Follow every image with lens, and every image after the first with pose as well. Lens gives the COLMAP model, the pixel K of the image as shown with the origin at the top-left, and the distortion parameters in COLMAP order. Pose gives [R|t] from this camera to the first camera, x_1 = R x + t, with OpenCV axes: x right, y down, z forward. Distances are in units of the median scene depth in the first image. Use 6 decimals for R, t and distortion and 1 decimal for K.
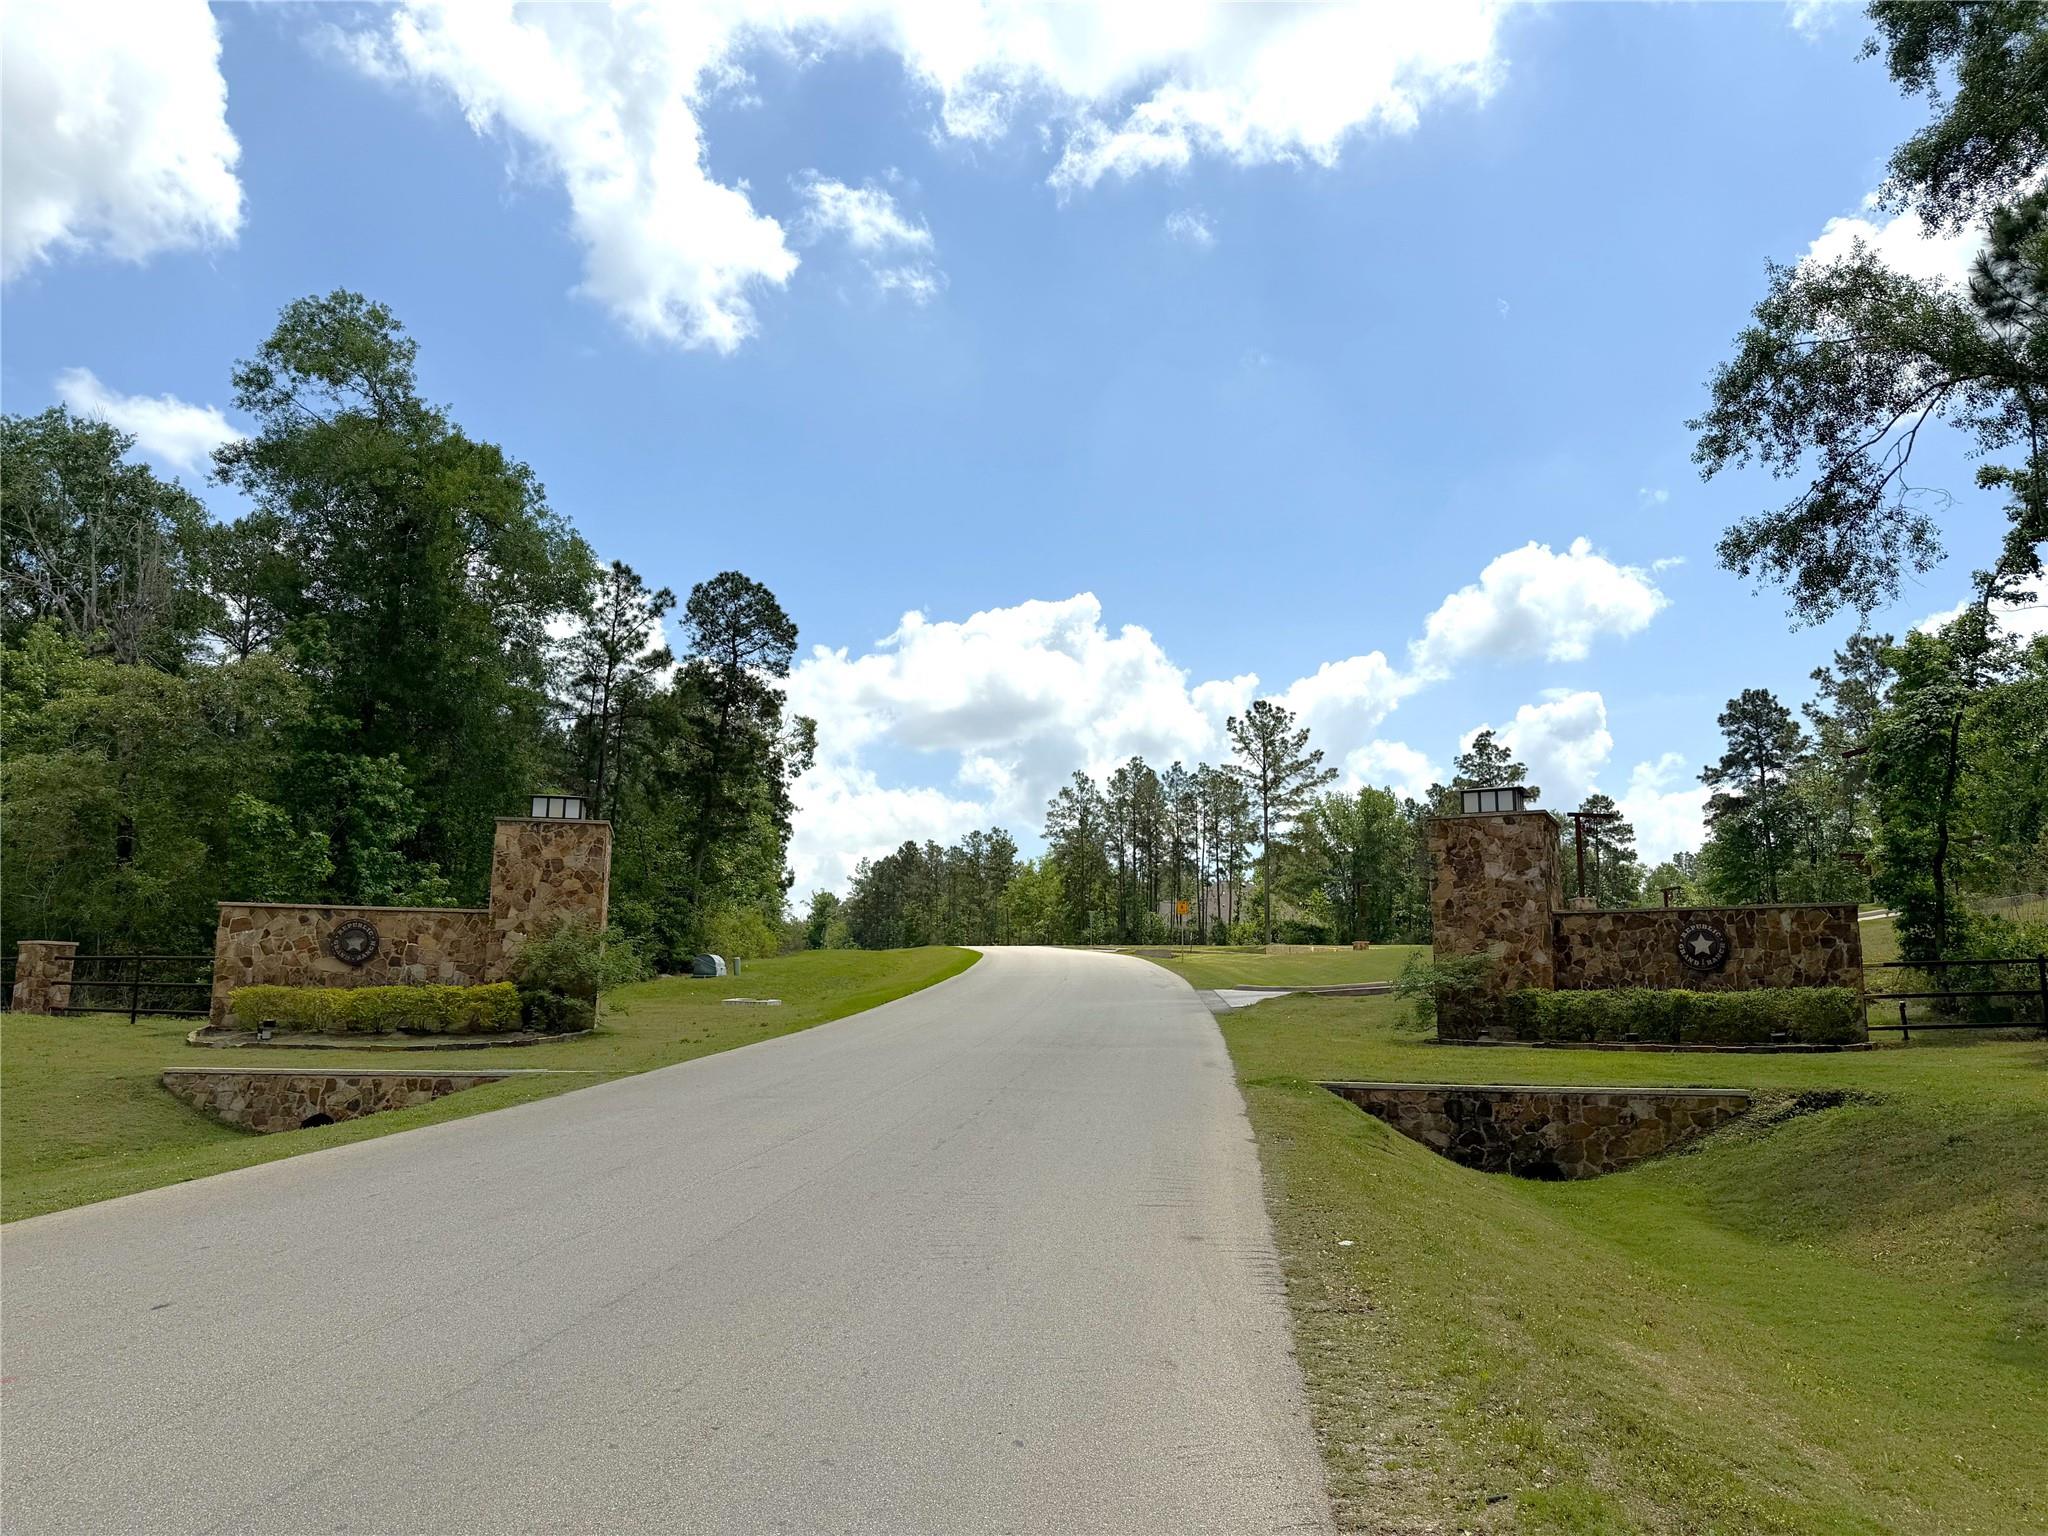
lens RADIAL K [[1415.7, 0, 1024.1], [0, 1415.7, 775.8], [0, 0, 1]] dist [0.135587, -0.253895]
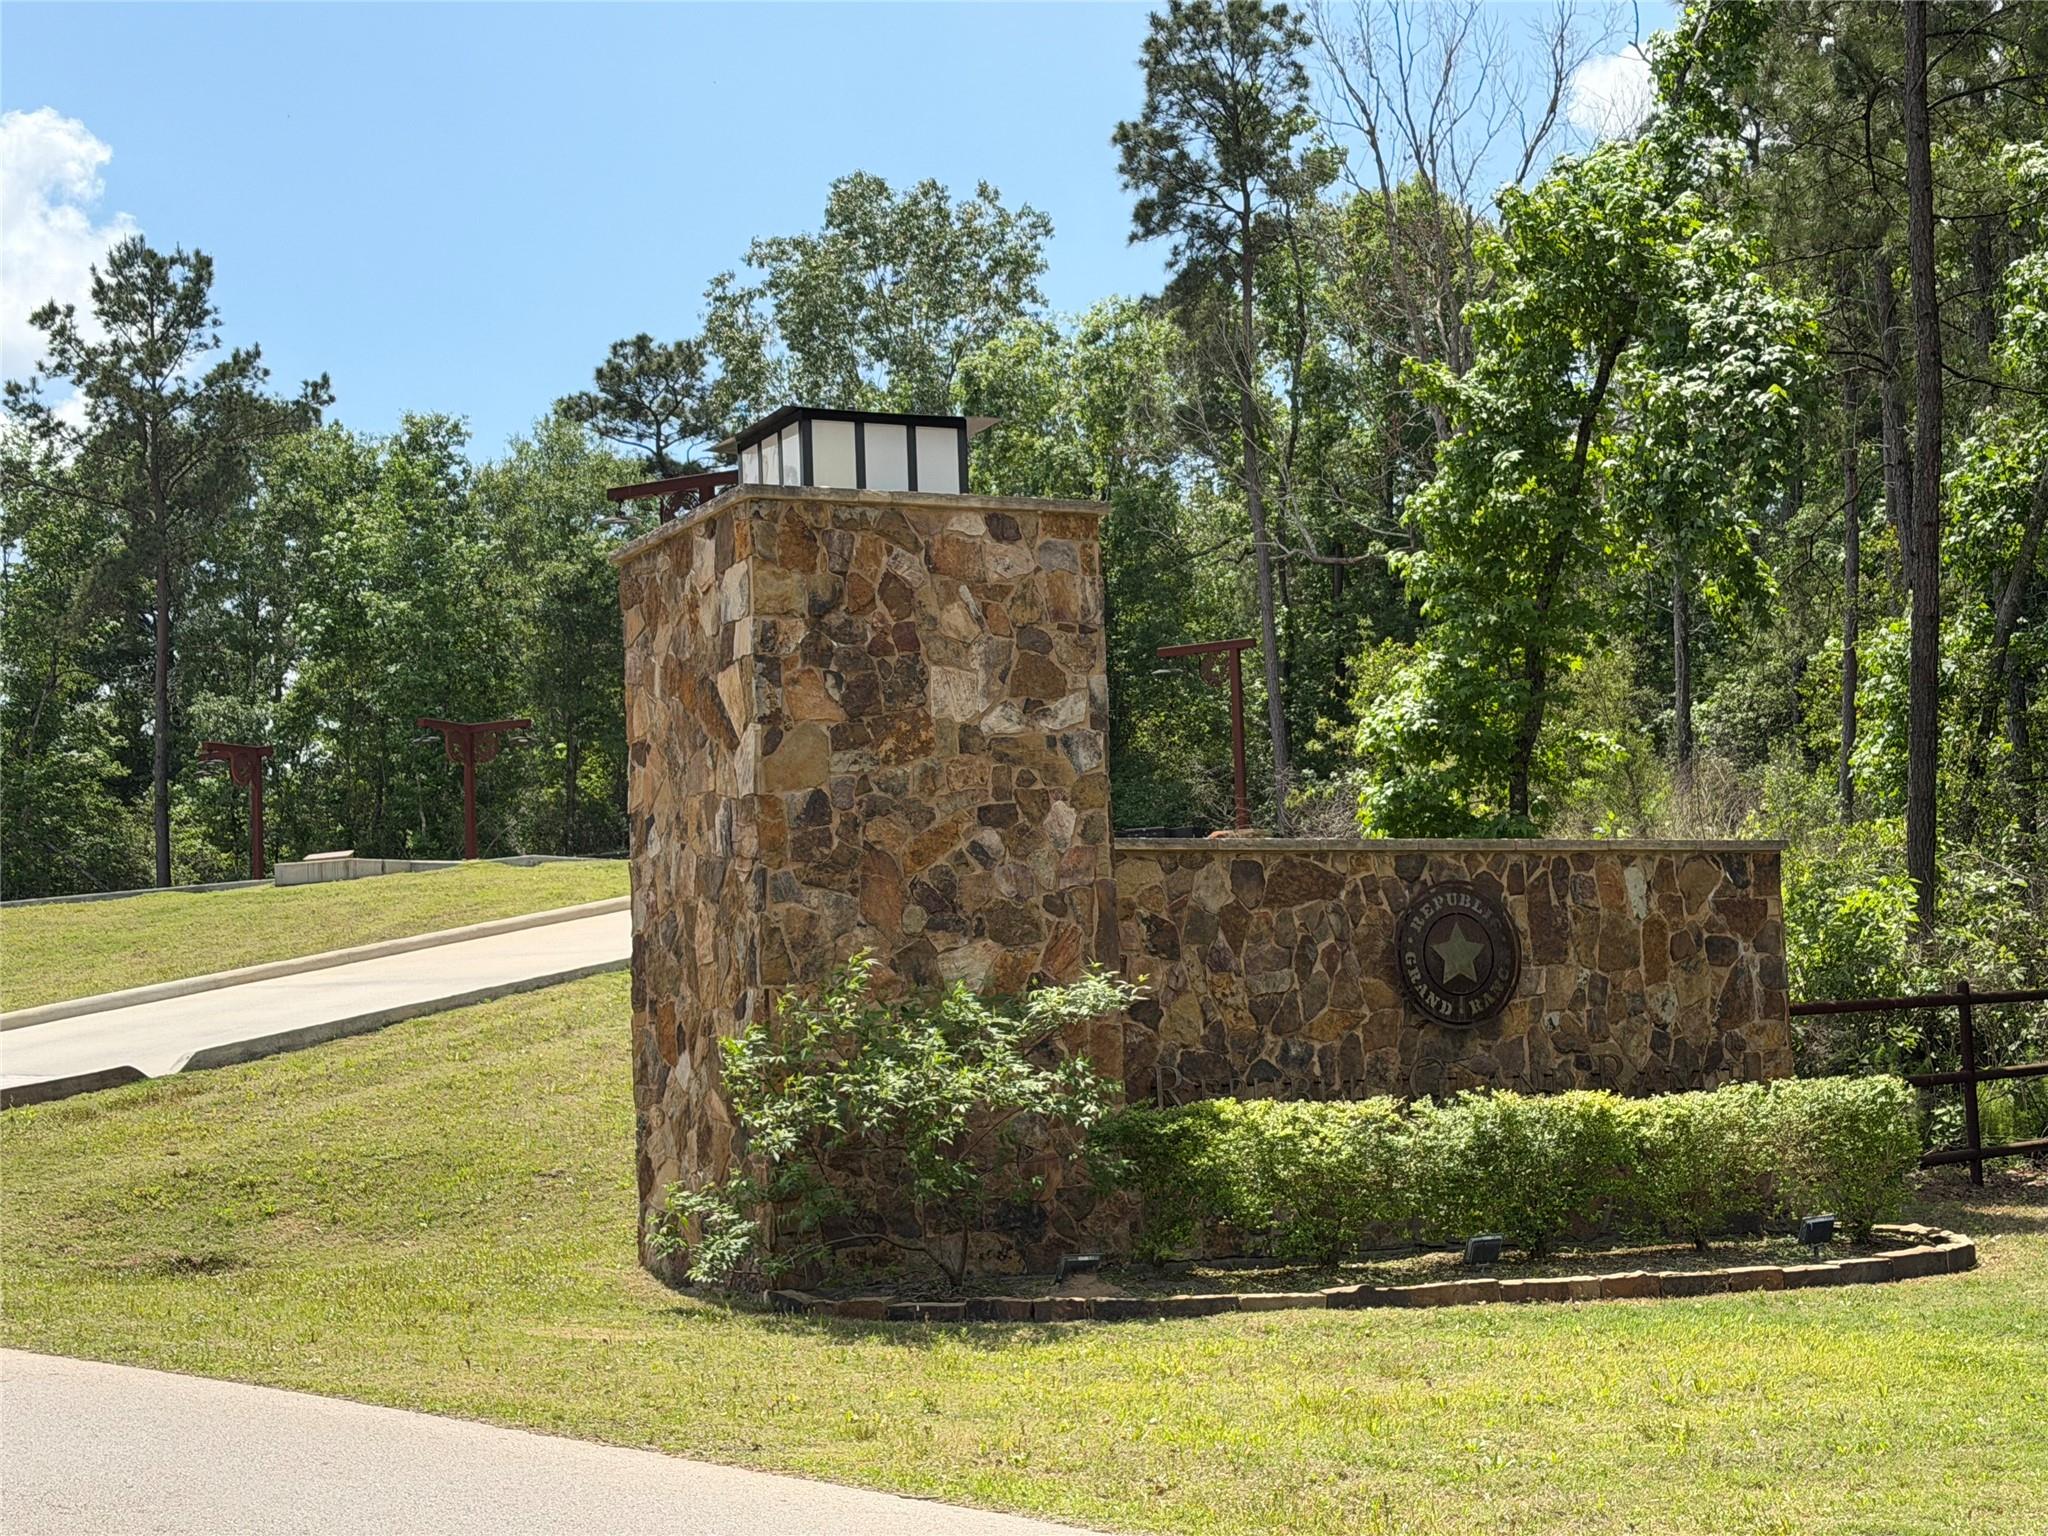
lens RADIAL K [[3381.4, 0, 1023.2], [0, 3381.4, 775.6], [0, 0, 1]] dist [0.107782, -0.106445]
pose [[0.606653, 0.048313, 0.793497, -0.187906], [-0.097465, 0.995142, 0.013925, 0.066891], [-0.788969, -0.085786, 0.608415, 0.539793]]
